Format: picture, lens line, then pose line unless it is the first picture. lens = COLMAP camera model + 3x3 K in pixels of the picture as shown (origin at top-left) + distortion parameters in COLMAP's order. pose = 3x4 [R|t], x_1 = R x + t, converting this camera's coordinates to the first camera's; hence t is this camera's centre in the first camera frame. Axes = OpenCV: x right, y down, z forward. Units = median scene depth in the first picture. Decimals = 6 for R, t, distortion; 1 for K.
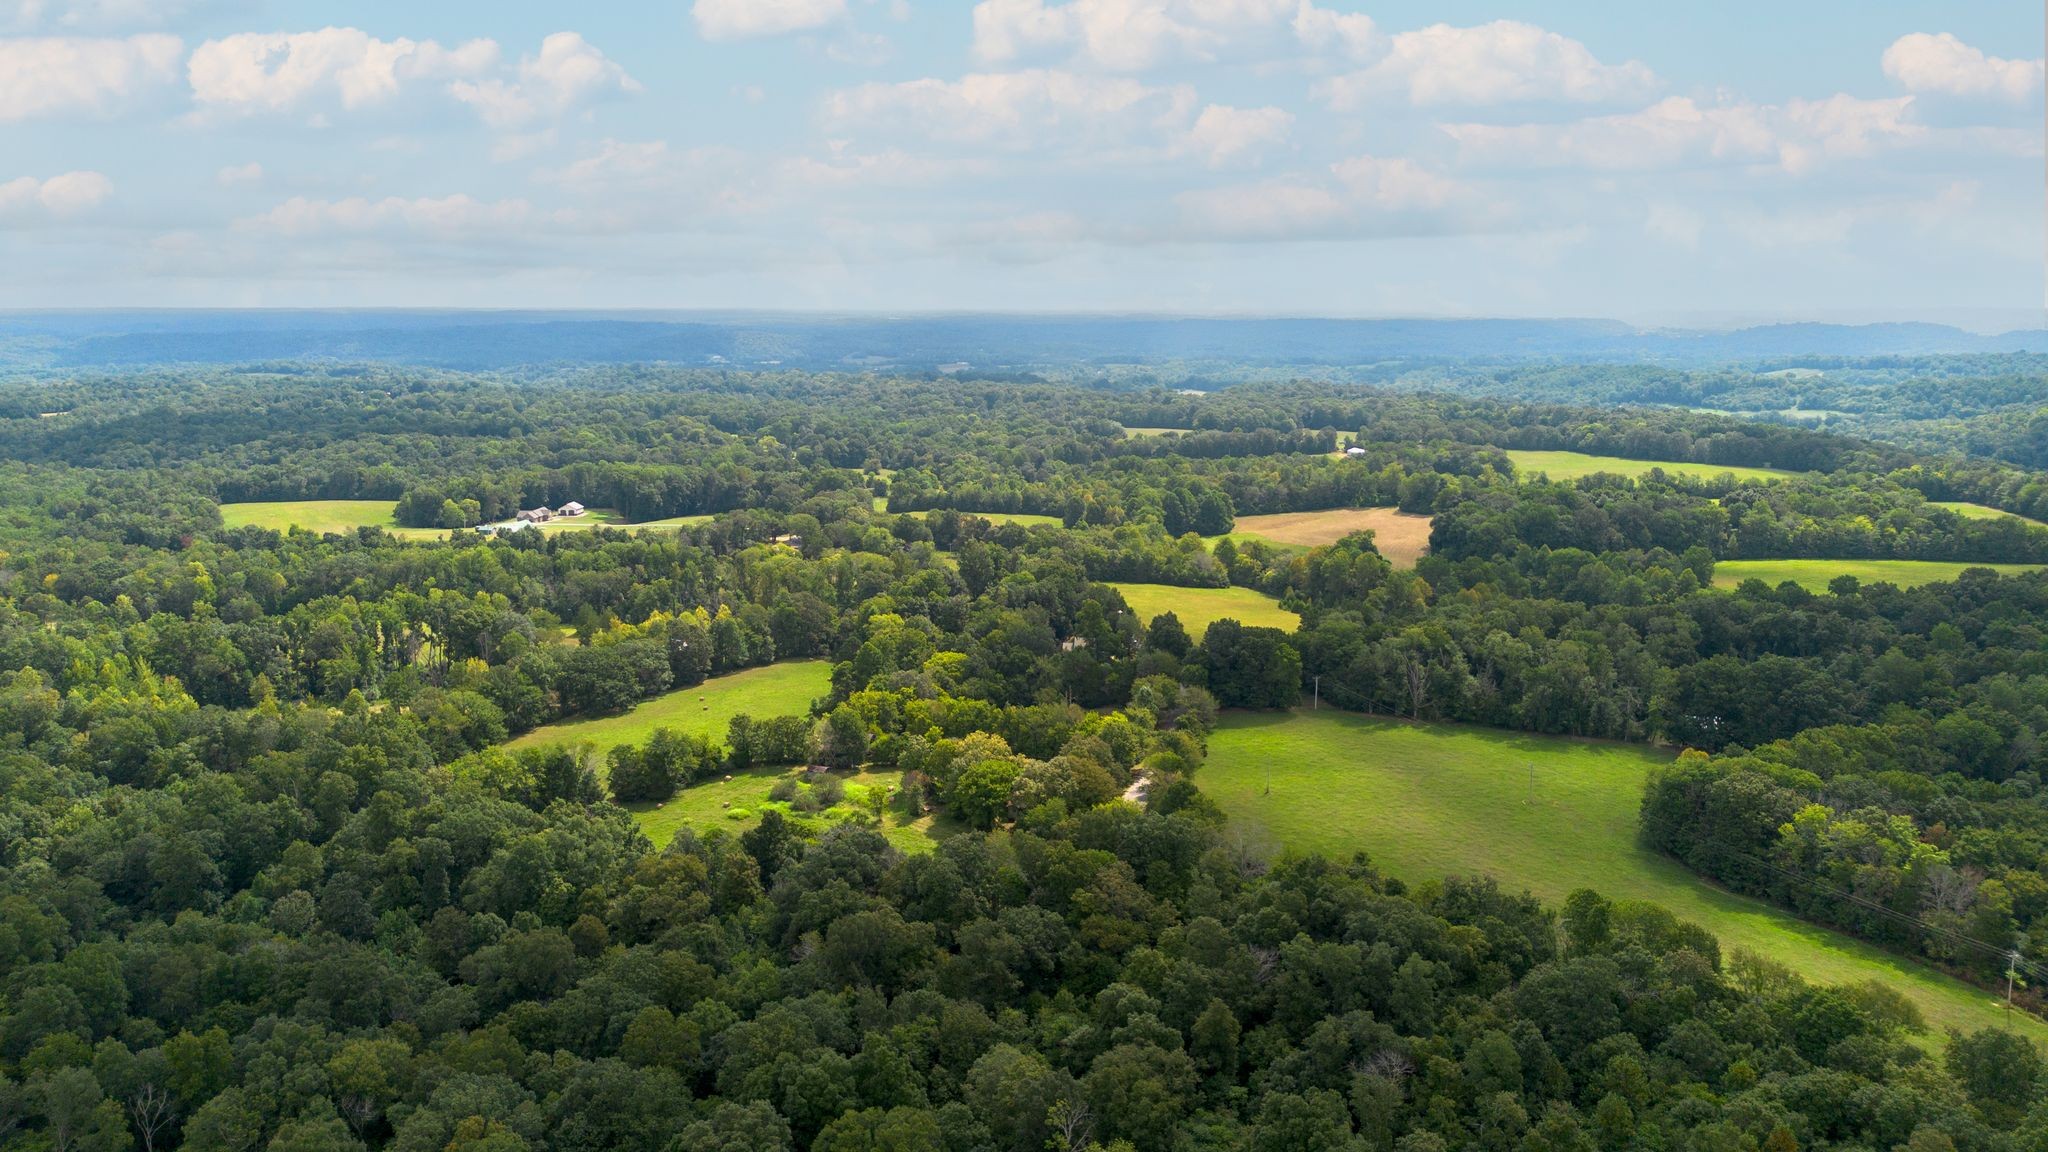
lens RADIAL K [[1479.3, 0, 1024.0], [0, 1479.3, 576.0], [0, 0, 1]] dist [0.029030, -0.003617]
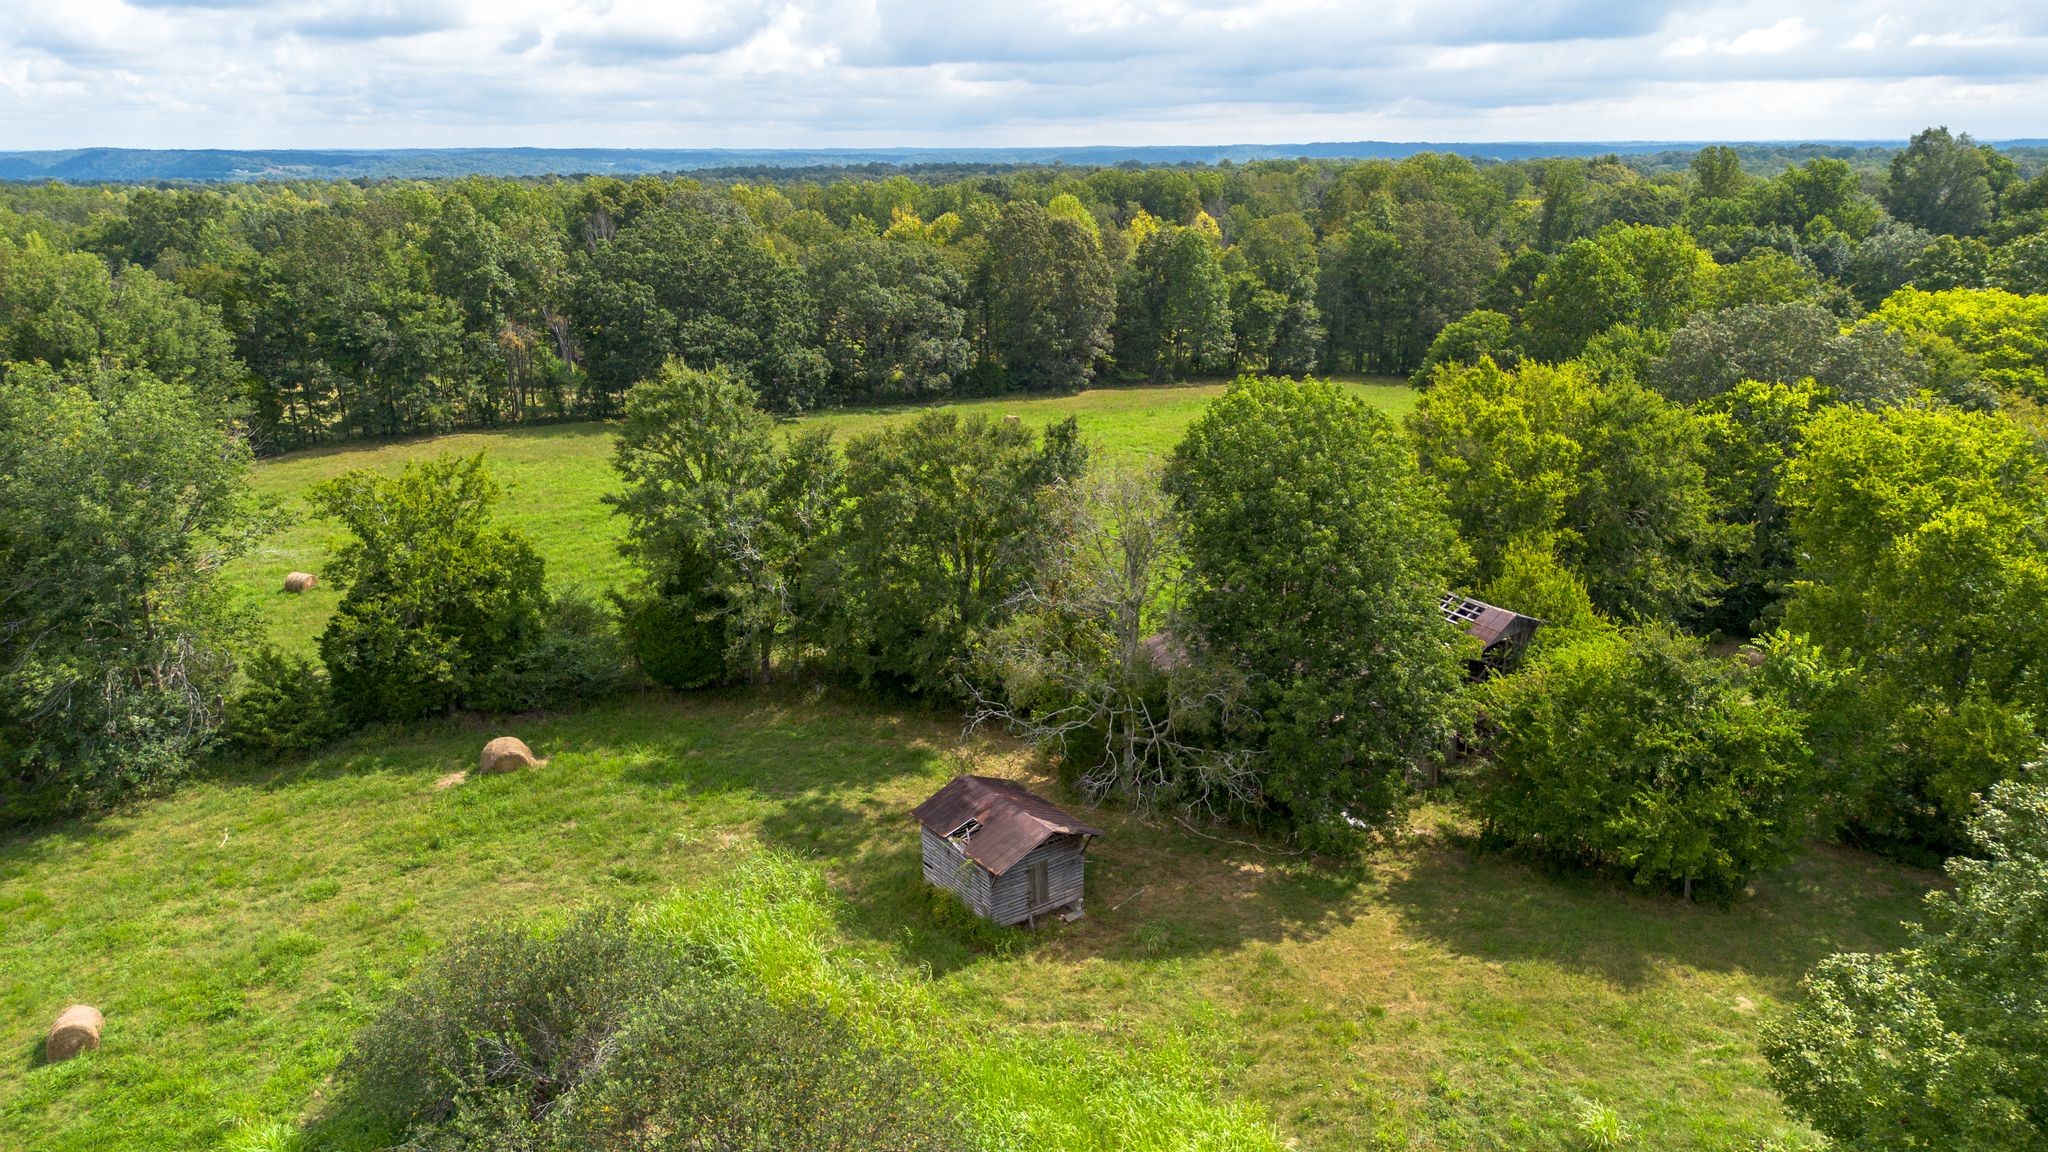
lens RADIAL K [[1479.3, 0, 1024.0], [0, 1479.3, 576.0], [0, 0, 1]] dist [0.029030, -0.003617]
pose [[0.881232, 0.133419, -0.453463, -0.077264], [-0.083956, 0.988264, 0.127614, 0.086434], [0.465167, -0.074387, 0.882092, 0.828916]]
